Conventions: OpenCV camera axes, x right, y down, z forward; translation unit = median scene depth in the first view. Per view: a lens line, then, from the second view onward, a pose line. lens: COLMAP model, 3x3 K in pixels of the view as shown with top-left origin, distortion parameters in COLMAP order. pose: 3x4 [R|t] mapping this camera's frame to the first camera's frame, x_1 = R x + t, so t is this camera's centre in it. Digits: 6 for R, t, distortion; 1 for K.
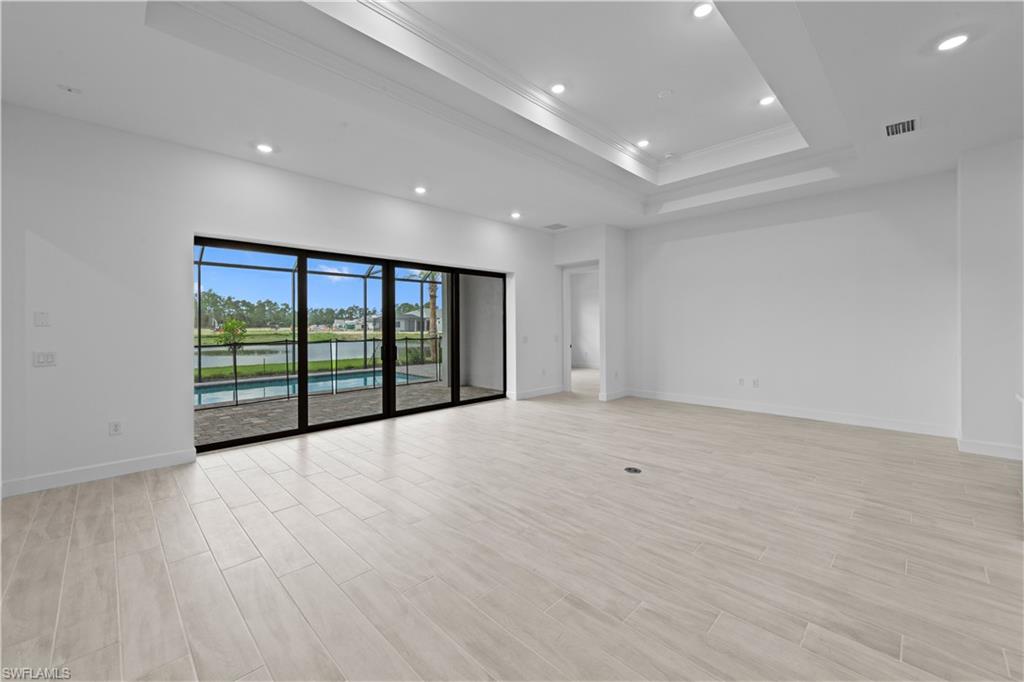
lens RADIAL K [[408.1, 0, 509.2], [0, 408.1, 323.8], [0, 0, 1]] dist [0.007376, -0.000011]
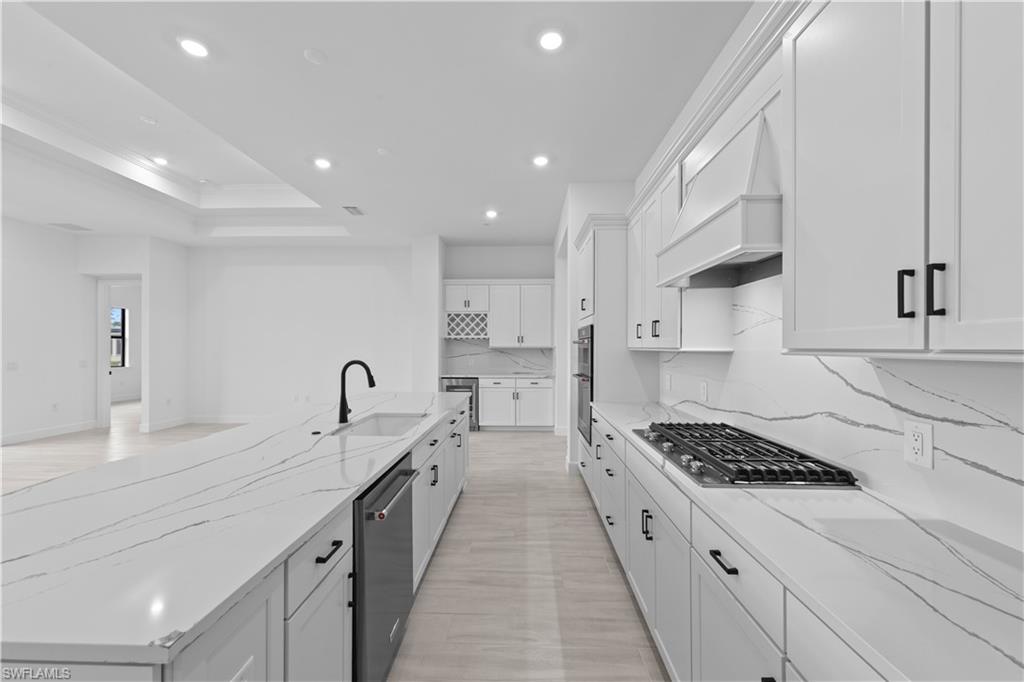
lens RADIAL K [[403.6, 0, 511.6], [0, 403.6, 345.8], [0, 0, 1]] dist [0.009120, -0.000029]
pose [[0.726263, 0.008082, 0.687369, 0.244457], [-0.006342, 0.999967, -0.005056, -0.003138], [-0.687387, -0.000688, 0.726291, -0.245338]]
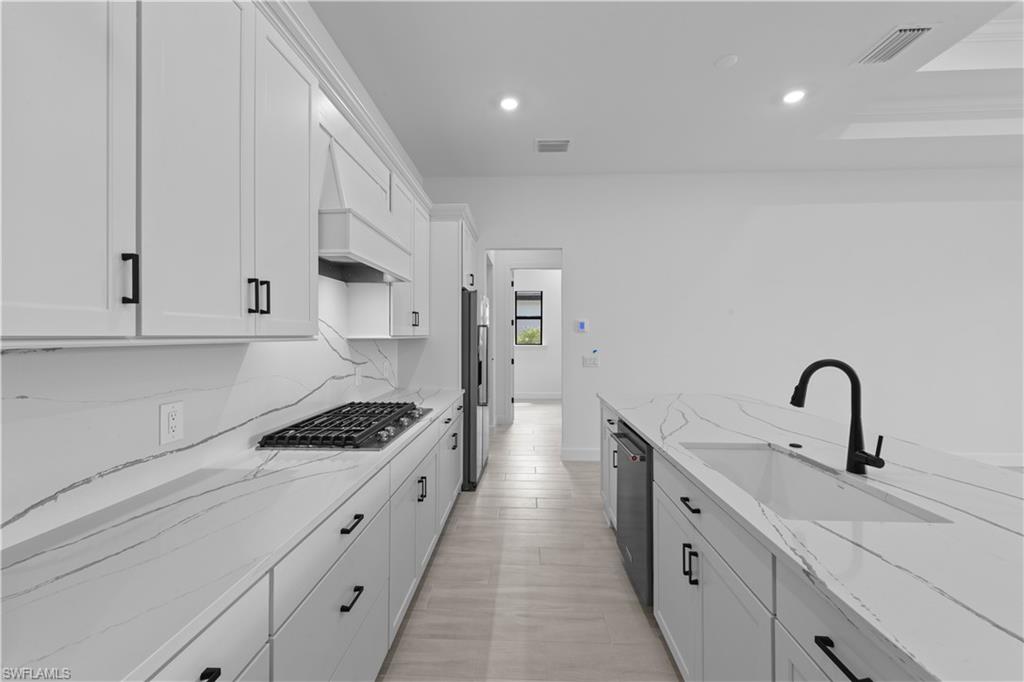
lens RADIAL K [[401.3, 0, 512.1], [0, 401.3, 337.6], [0, 0, 1]] dist [0.008357, -0.000046]
pose [[-0.727655, 0.007319, -0.685904, 0.706546], [0.002874, 0.999967, 0.007621, -0.004542], [0.685937, 0.003575, -0.727652, 0.208417]]
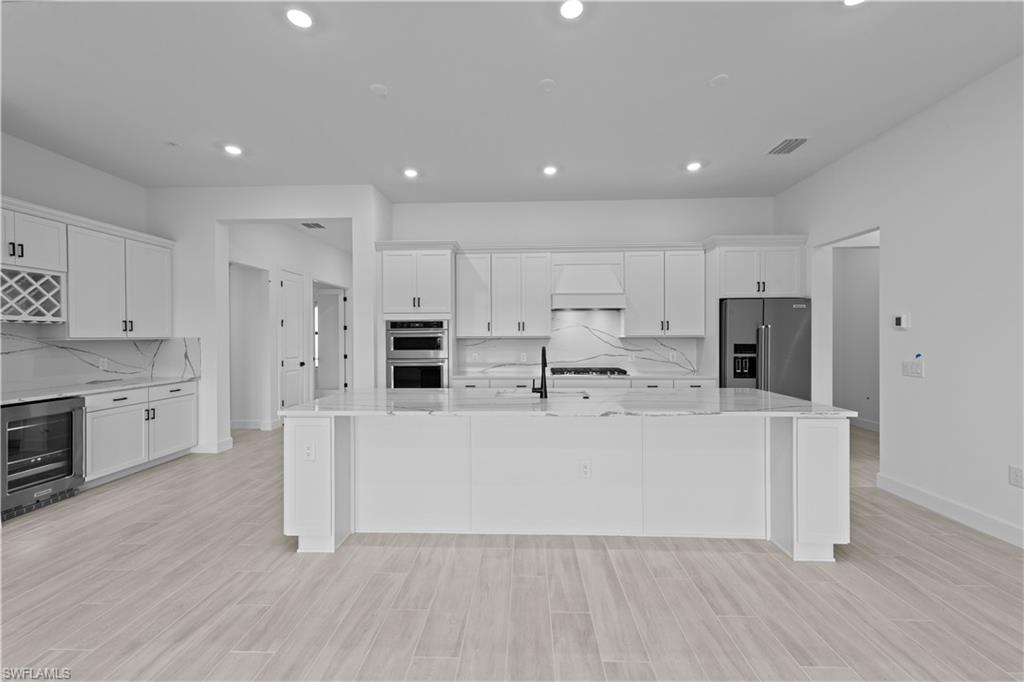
lens RADIAL K [[401.3, 0, 512.1], [0, 401.3, 337.6], [0, 0, 1]] dist [0.008357, -0.000046]
pose [[-0.684265, 0.006012, 0.729209, 0.063095], [0.007384, 0.999972, -0.001315, -0.000807], [-0.729196, 0.004484, -0.684290, 0.552662]]
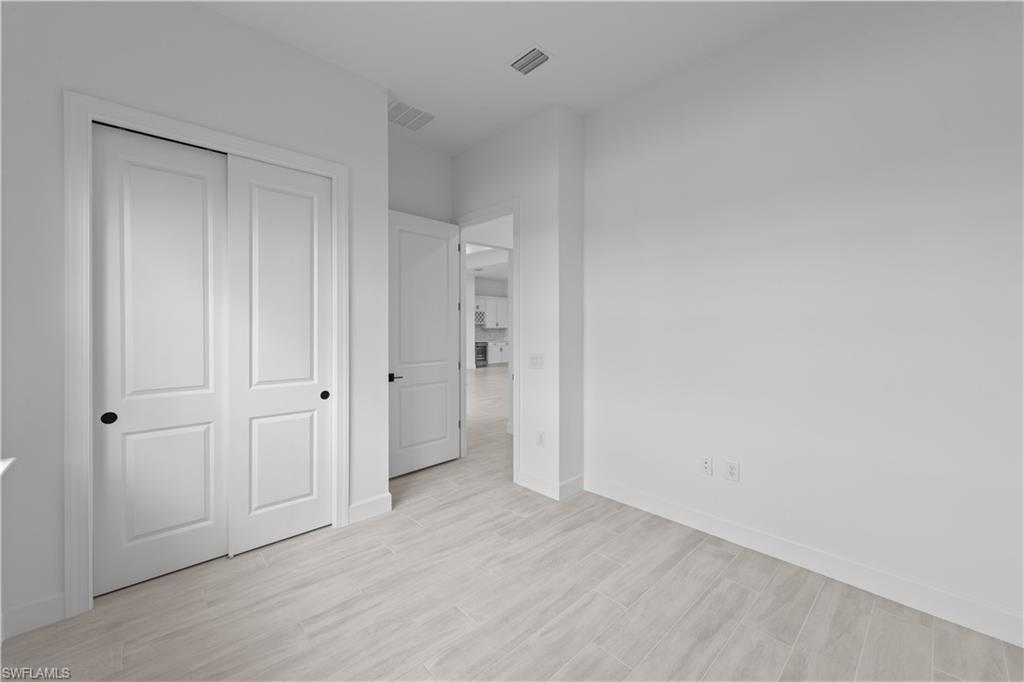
lens RADIAL K [[401.3, 0, 512.1], [0, 401.3, 337.6], [0, 0, 1]] dist [0.008357, -0.000046]
pose [[0.025508, -0.019269, 0.999489, -1.432993], [-0.000831, 0.999813, 0.019297, 0.005626], [-0.999674, -0.001323, 0.025488, 0.403095]]
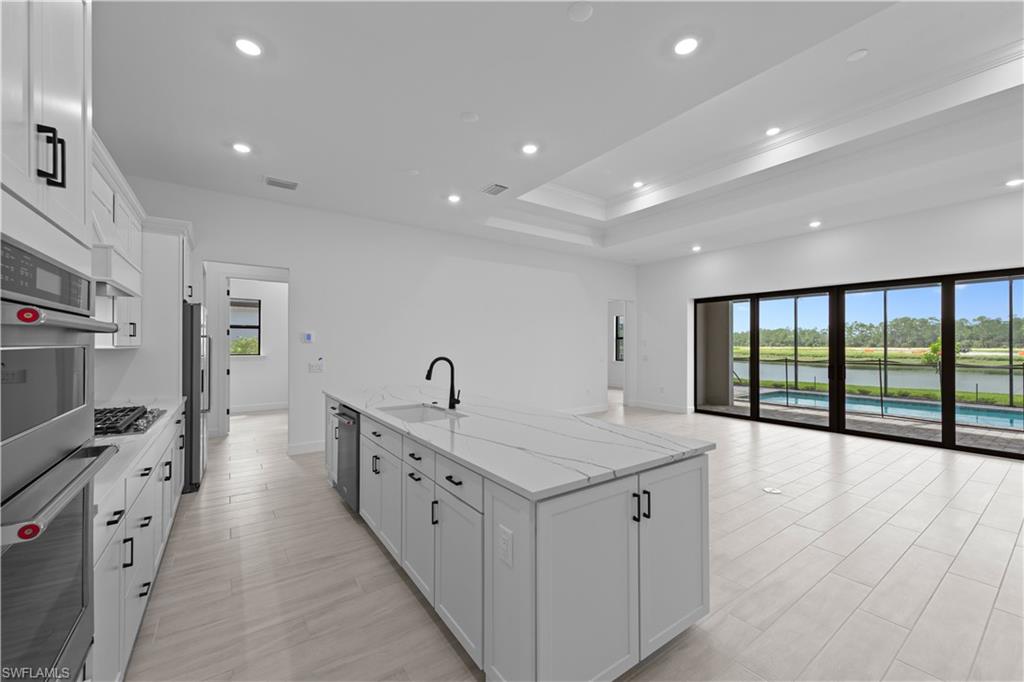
lens RADIAL K [[402.4, 0, 513.3], [0, 402.4, 340.8], [0, 0, 1]] dist [0.008485, -0.000368]
pose [[-0.160226, -0.006627, -0.987058, 0.891874], [0.001374, 0.999975, -0.006936, -0.005775], [0.987079, -0.002467, -0.160213, 0.333001]]
